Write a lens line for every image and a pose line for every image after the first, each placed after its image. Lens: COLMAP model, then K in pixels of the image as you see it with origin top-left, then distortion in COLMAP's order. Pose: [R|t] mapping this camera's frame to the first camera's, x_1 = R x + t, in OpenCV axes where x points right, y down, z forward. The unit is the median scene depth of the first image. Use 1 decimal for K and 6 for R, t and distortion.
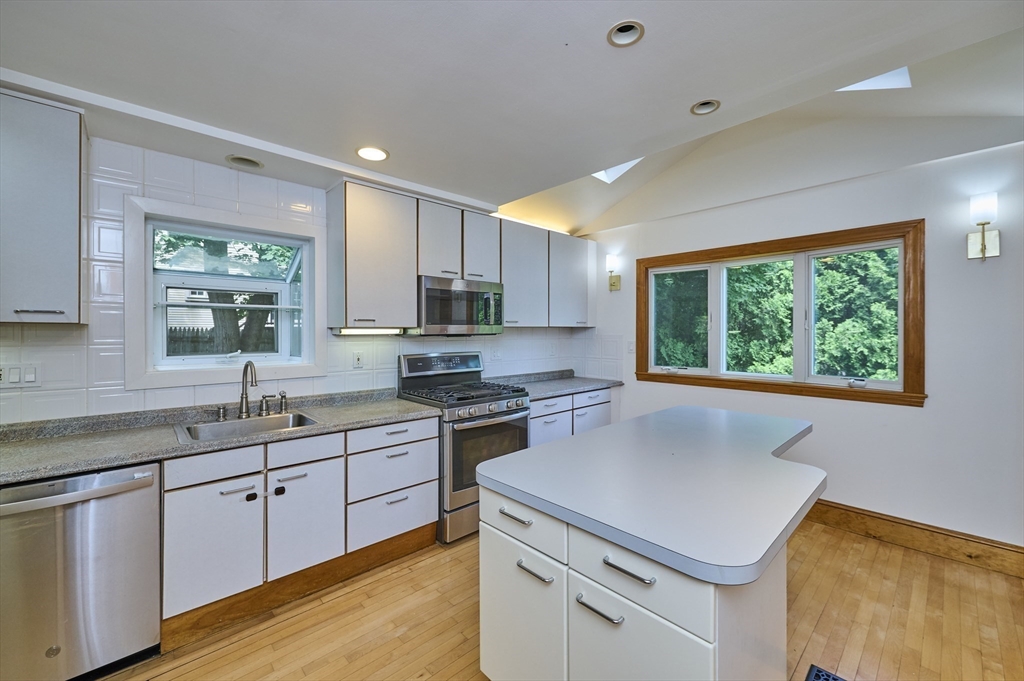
lens RADIAL K [[410.1, 0, 506.8], [0, 410.1, 334.1], [0, 0, 1]] dist [-0.001274, -0.000105]
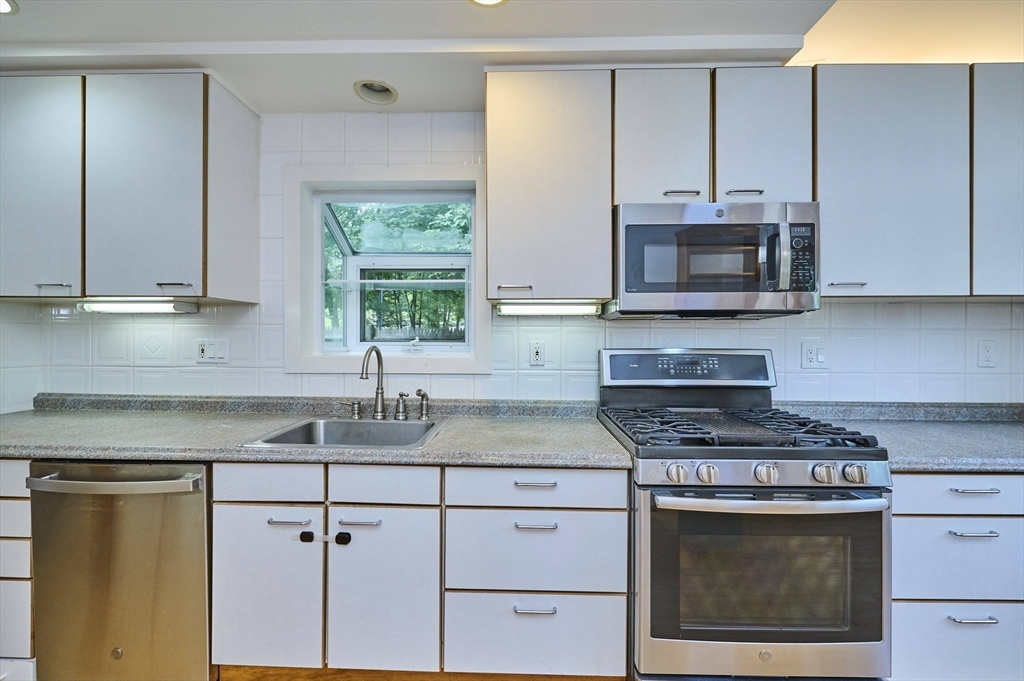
lens RADIAL K [[404.9, 0, 512.7], [0, 404.9, 337.9], [0, 0, 1]] dist [-0.002058, -0.000133]
pose [[0.719938, 0.003825, -0.694028, 0.069217], [-0.008924, 0.999953, -0.003747, 0.040847], [0.693981, 0.008891, 0.719938, 0.508780]]
